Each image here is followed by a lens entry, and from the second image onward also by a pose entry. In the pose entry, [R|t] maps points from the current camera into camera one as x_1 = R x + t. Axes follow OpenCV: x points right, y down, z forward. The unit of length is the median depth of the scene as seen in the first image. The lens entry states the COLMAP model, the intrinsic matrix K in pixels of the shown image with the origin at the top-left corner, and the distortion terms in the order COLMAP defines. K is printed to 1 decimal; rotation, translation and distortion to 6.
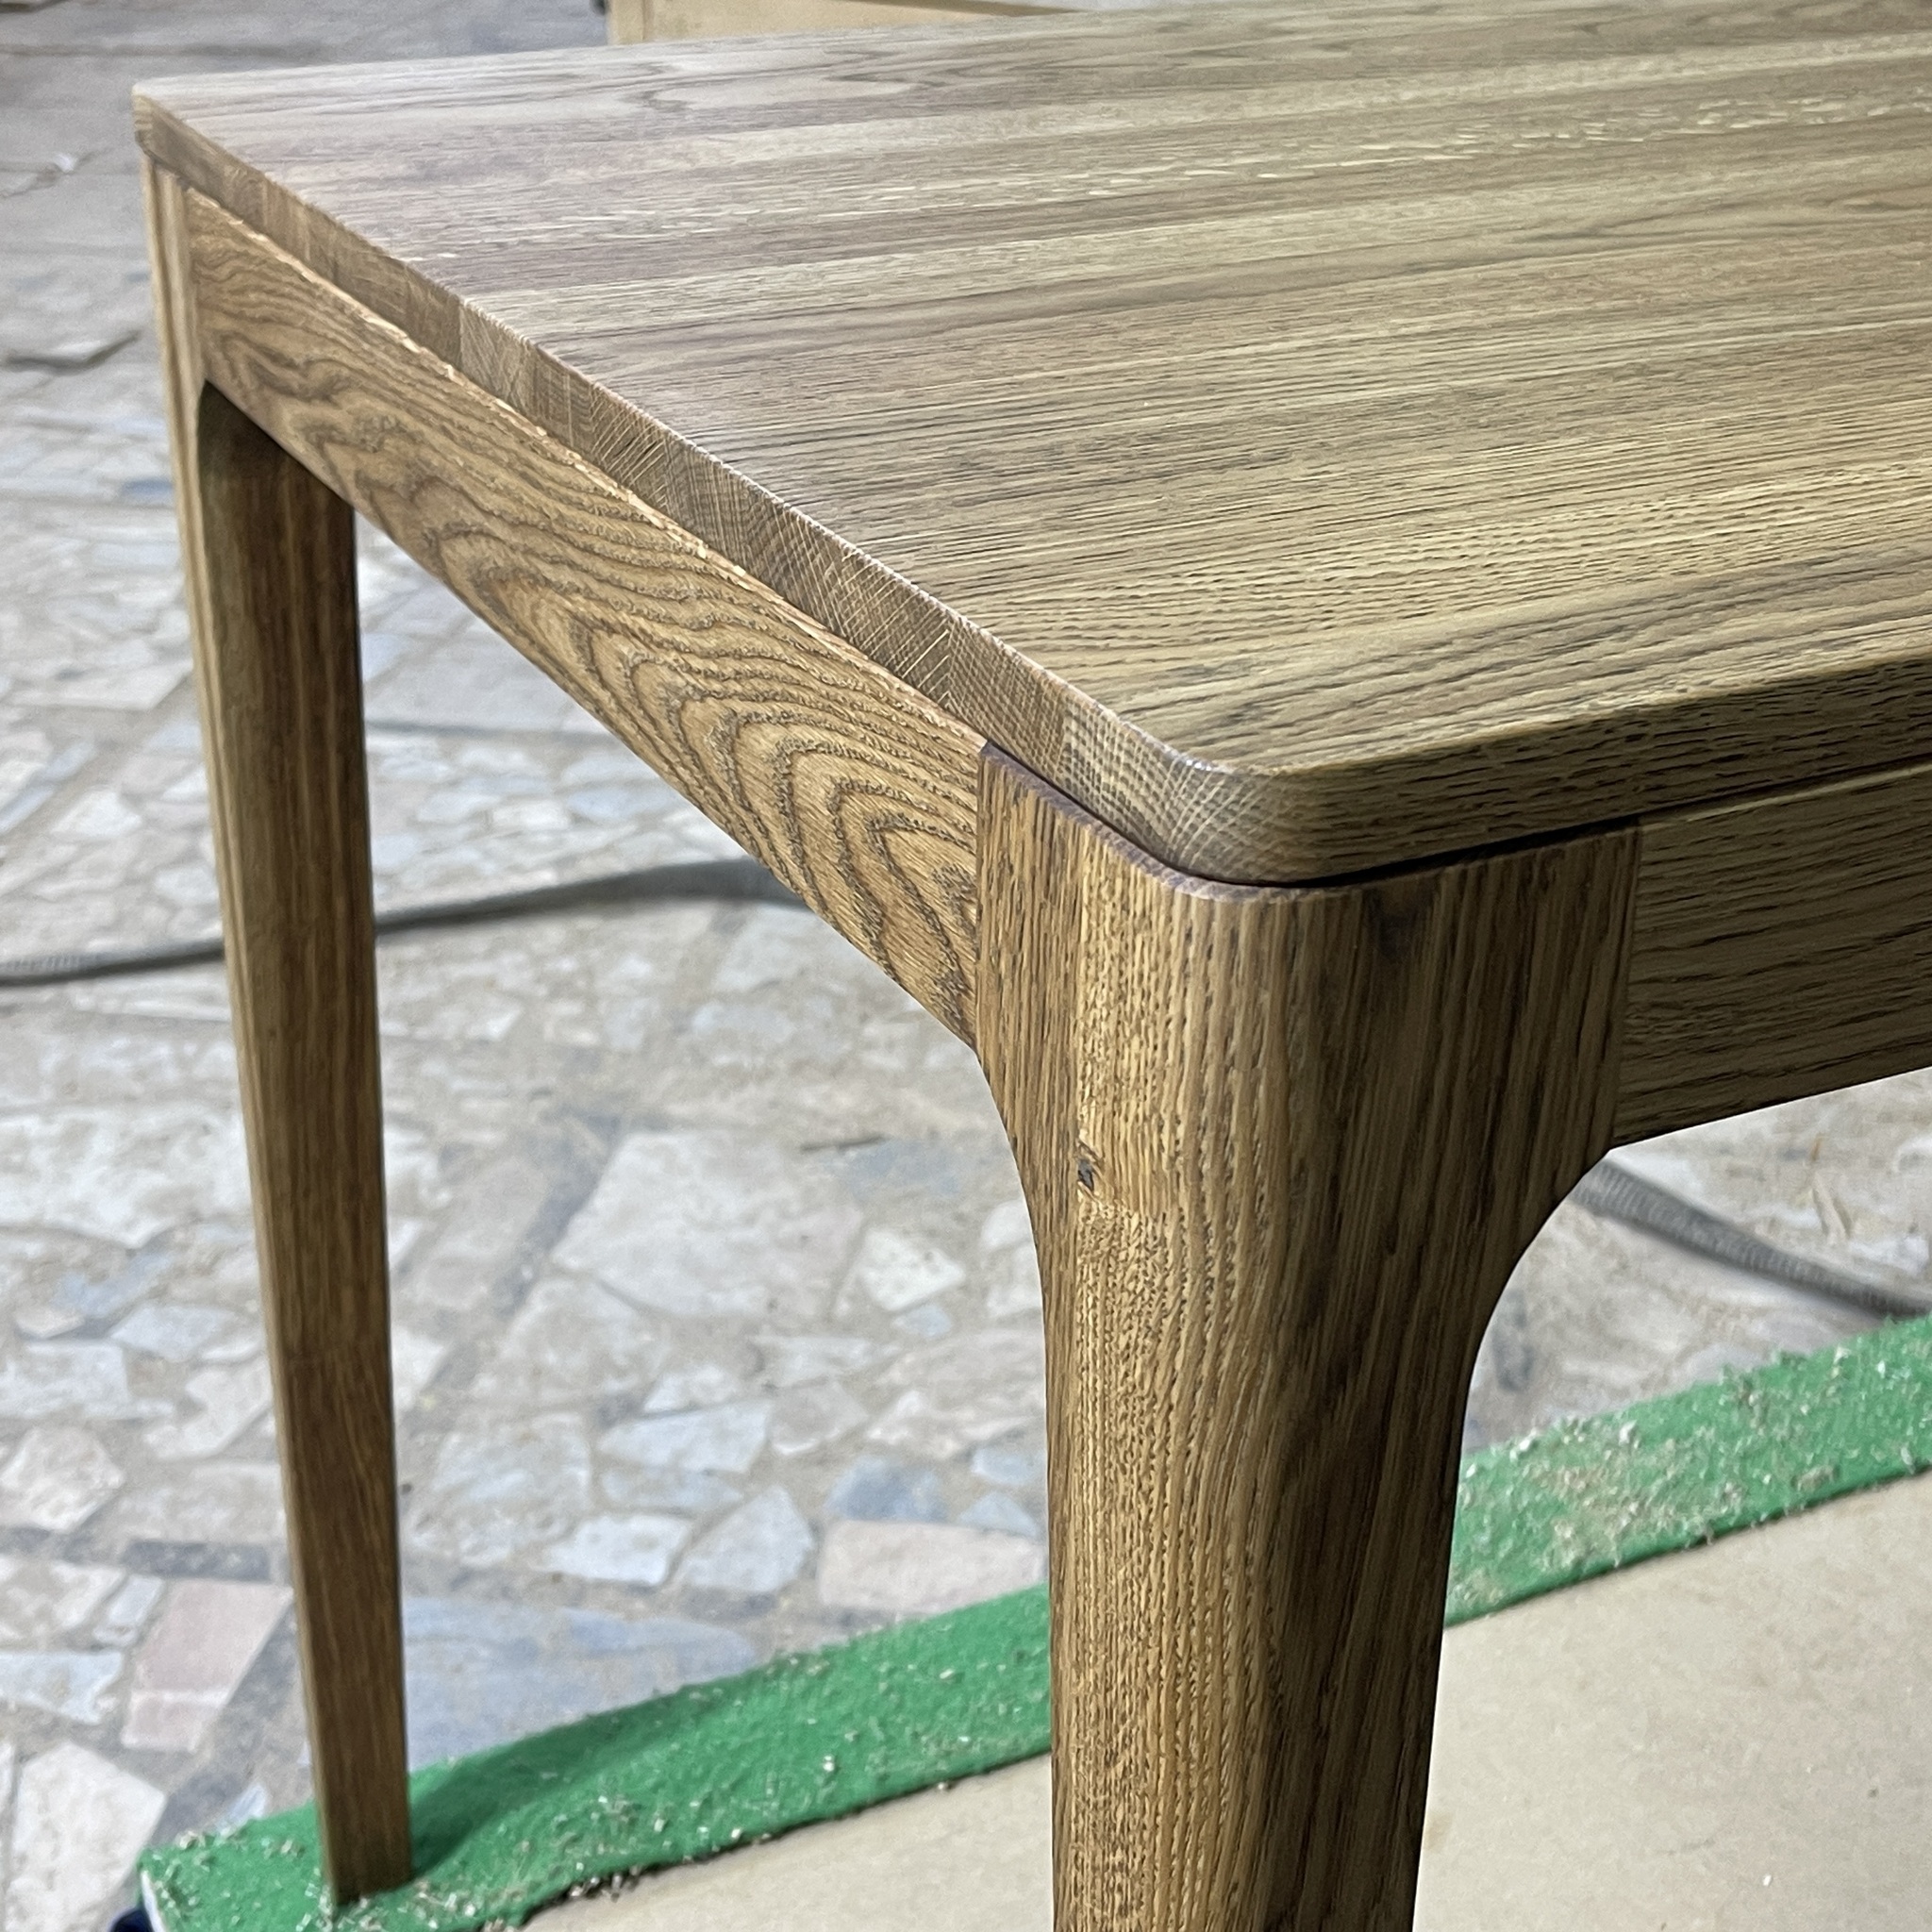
lens RADIAL K [[3127.3, 0, 957.2], [0, 3127.3, 967.0], [0, 0, 1]] dist [0.071081, 0.000000]
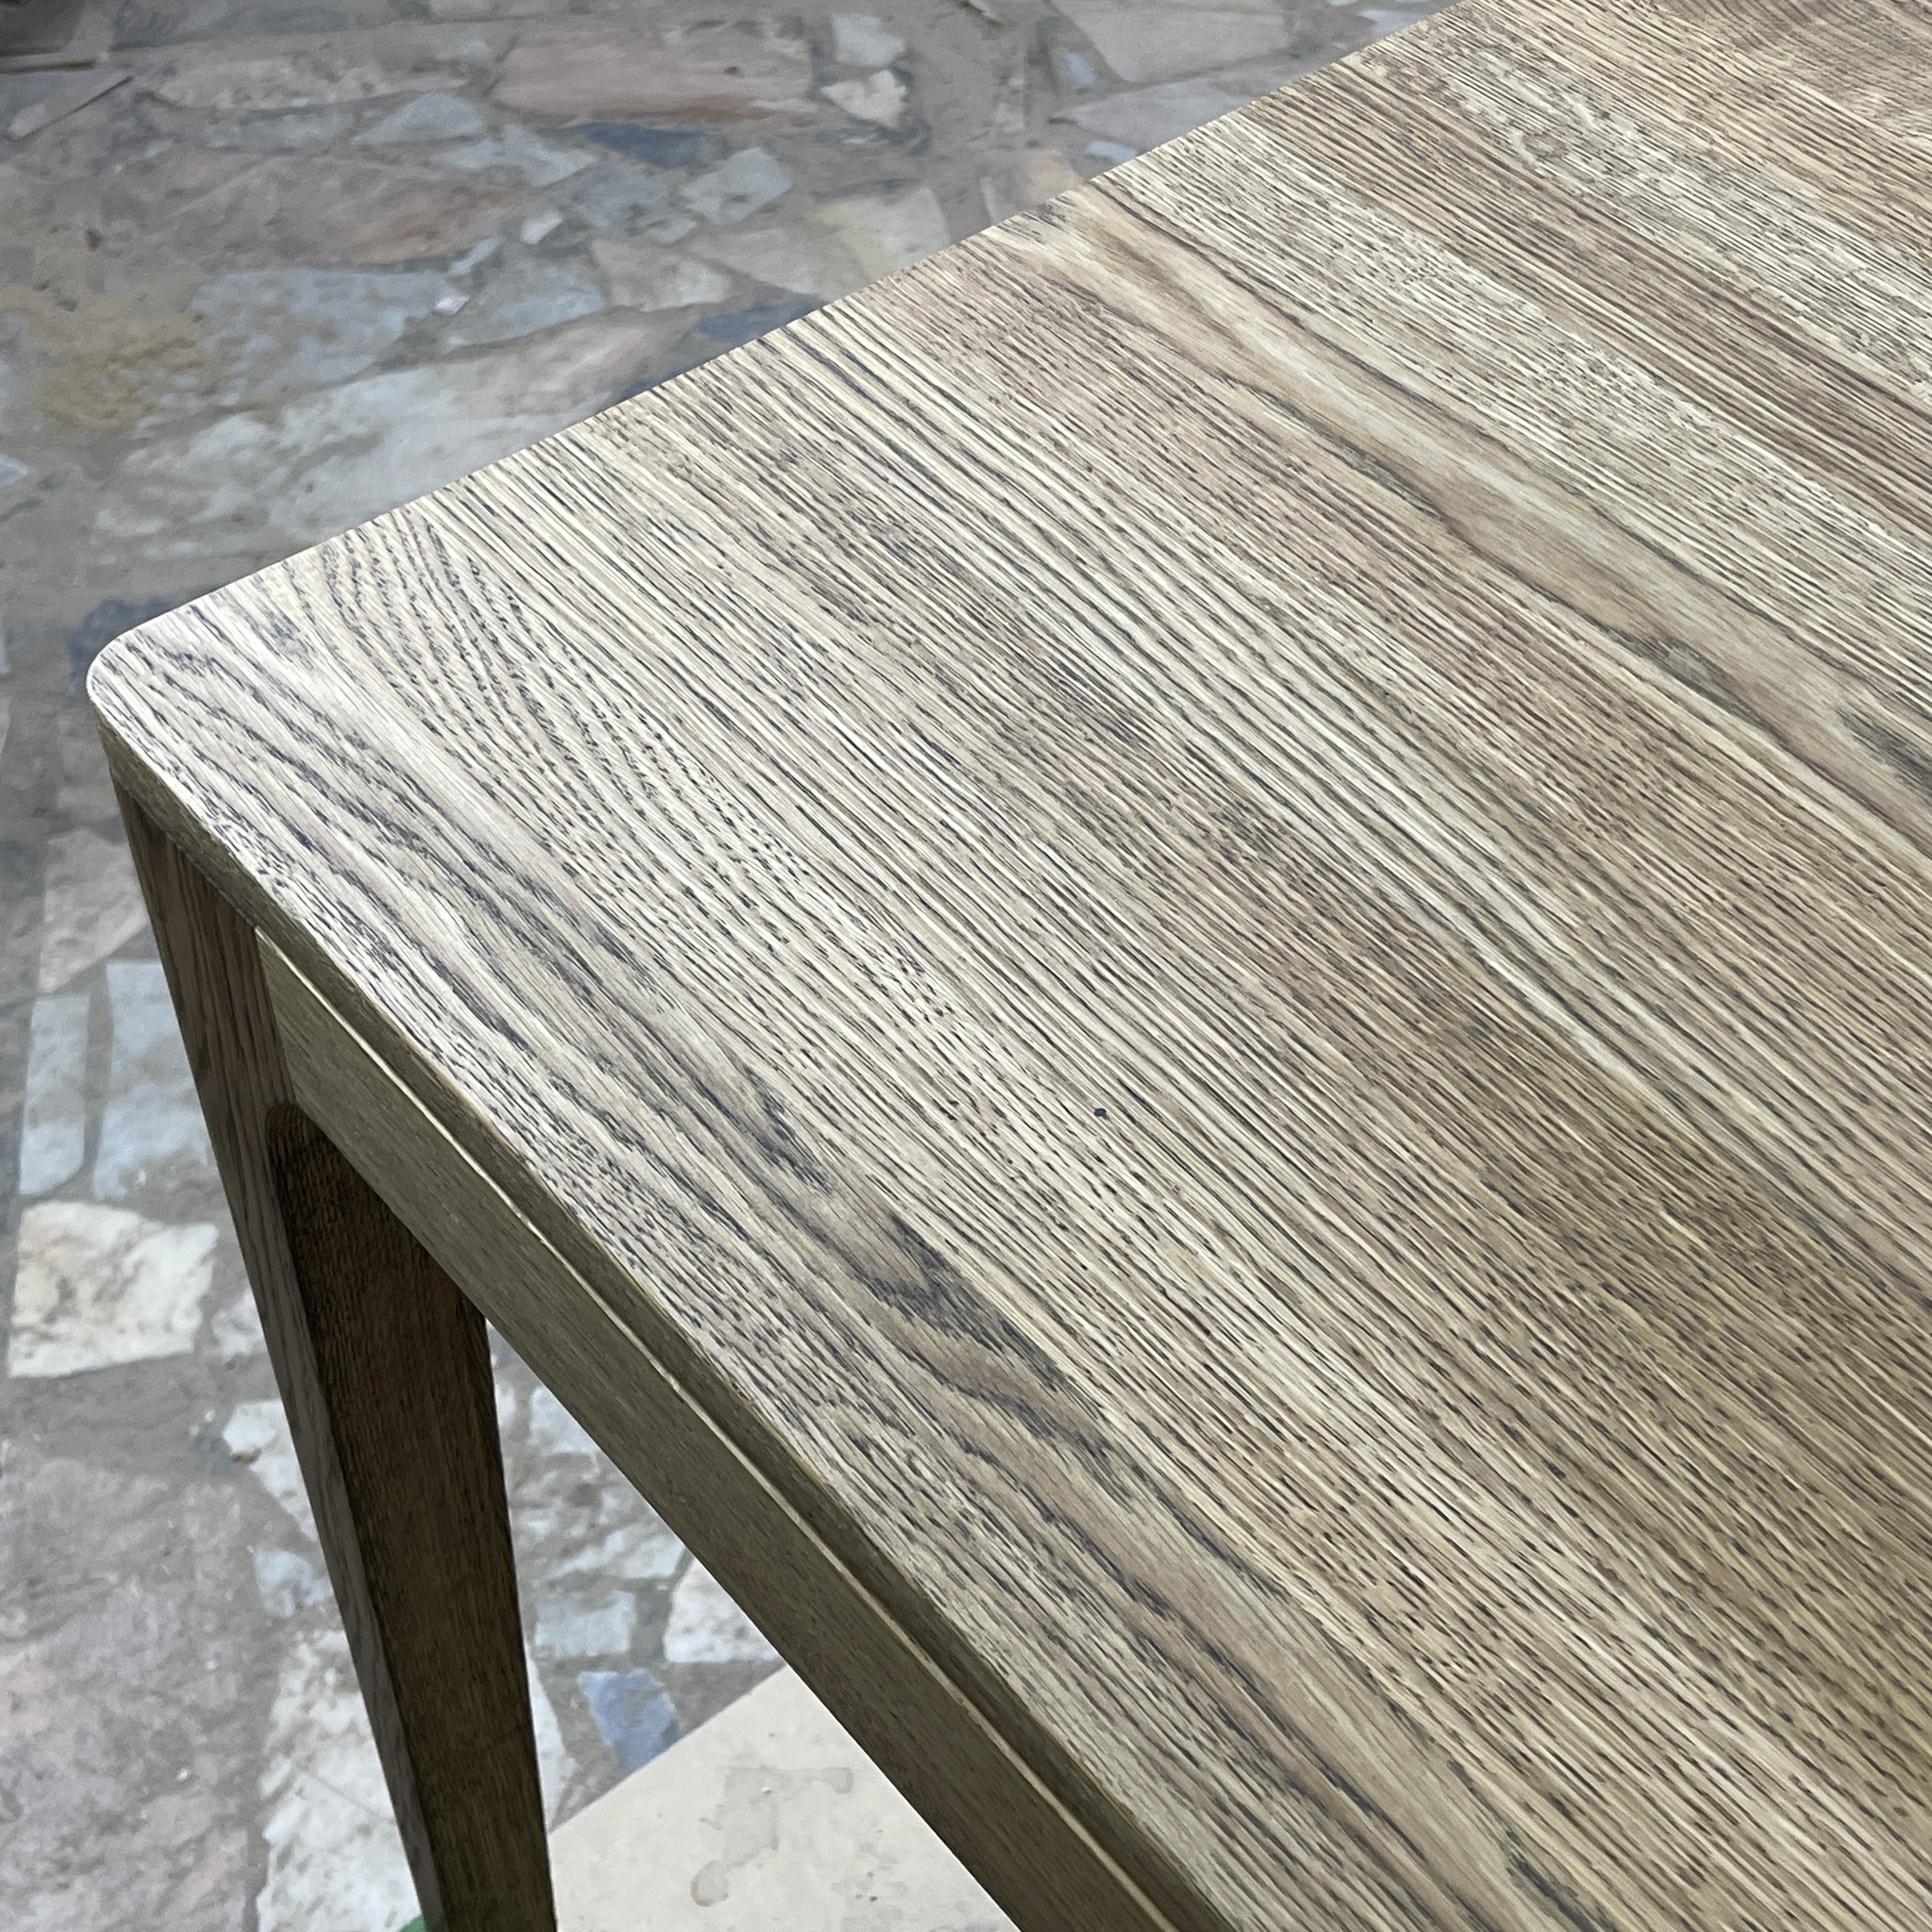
lens RADIAL K [[3127.3, 0, 967.3], [0, 3127.3, 972.8], [0, 0, 1]] dist [0.071081, 0.000000]
pose [[0.219750, 0.715360, -0.663303, 1.065546], [-0.405804, 0.685336, 0.604680, -0.866258], [0.887149, 0.136292, 0.440898, 0.611283]]
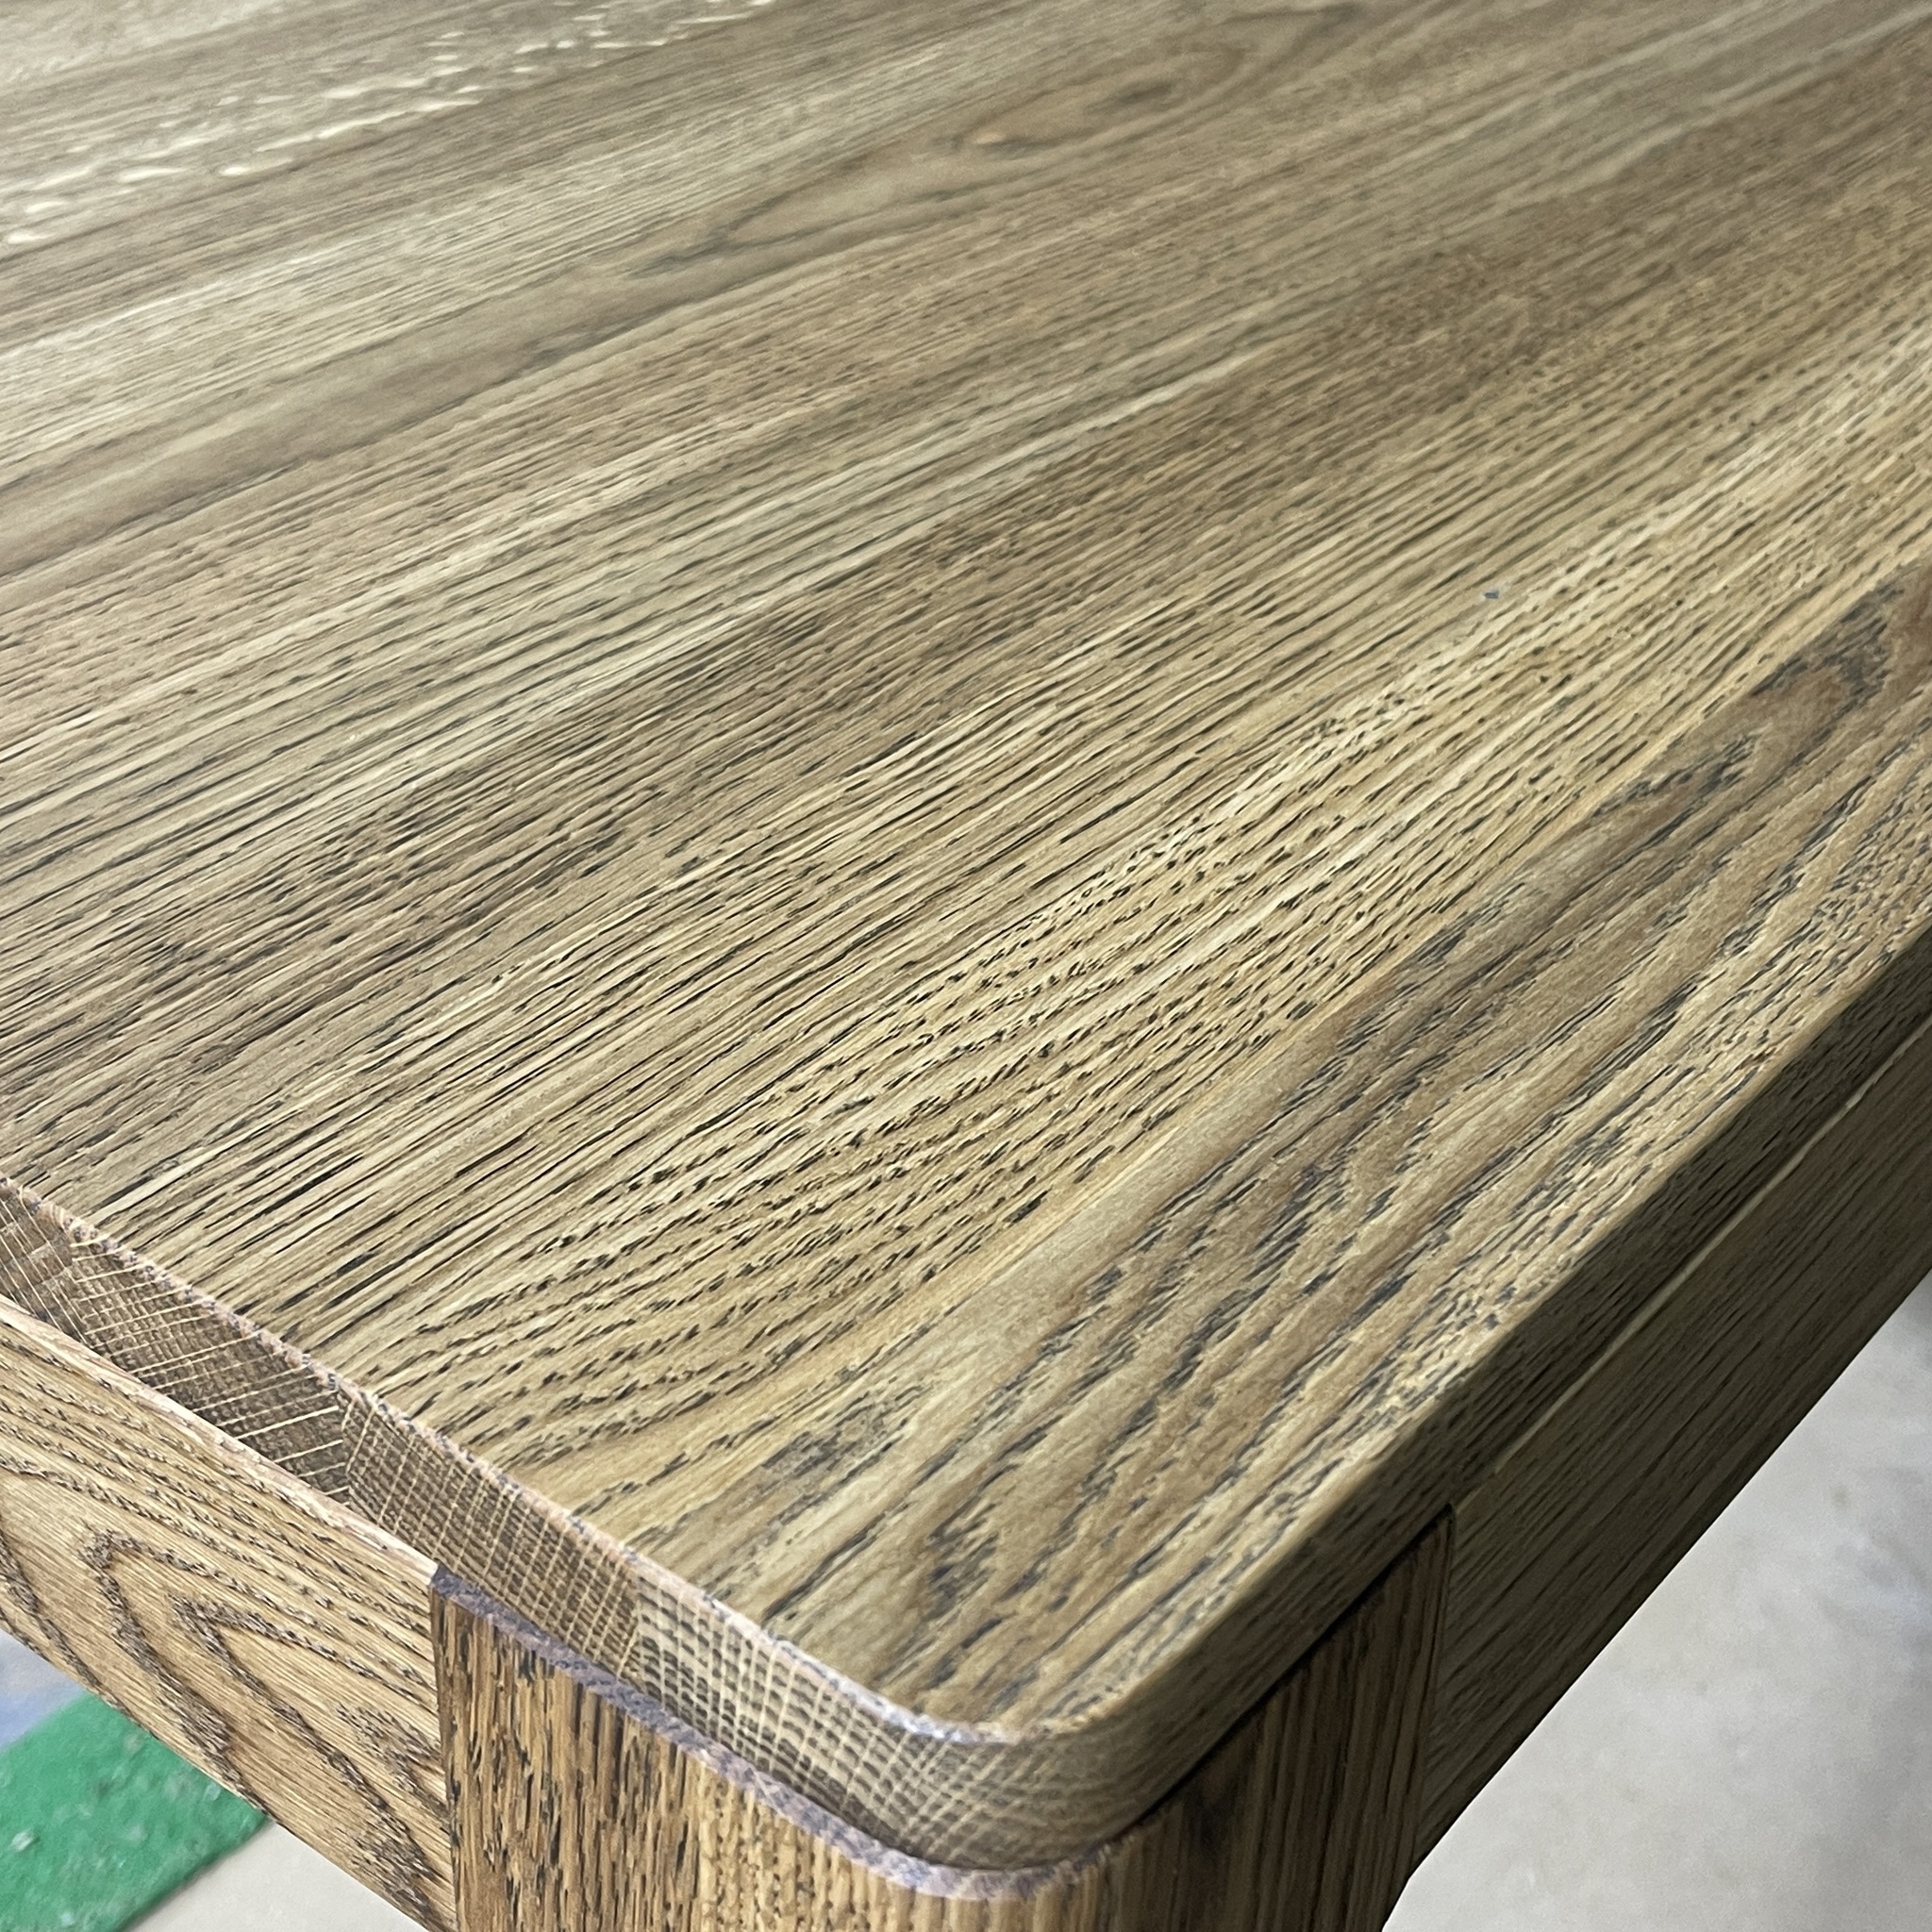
lens RADIAL K [[3127.3, 0, 974.8], [0, 3127.3, 977.4], [0, 0, 1]] dist [0.071081, 0.000000]
pose [[0.901488, -0.216945, 0.374505, -0.098762], [0.162487, 0.971651, 0.171732, -0.263891], [-0.401145, -0.093962, 0.911183, 0.380675]]
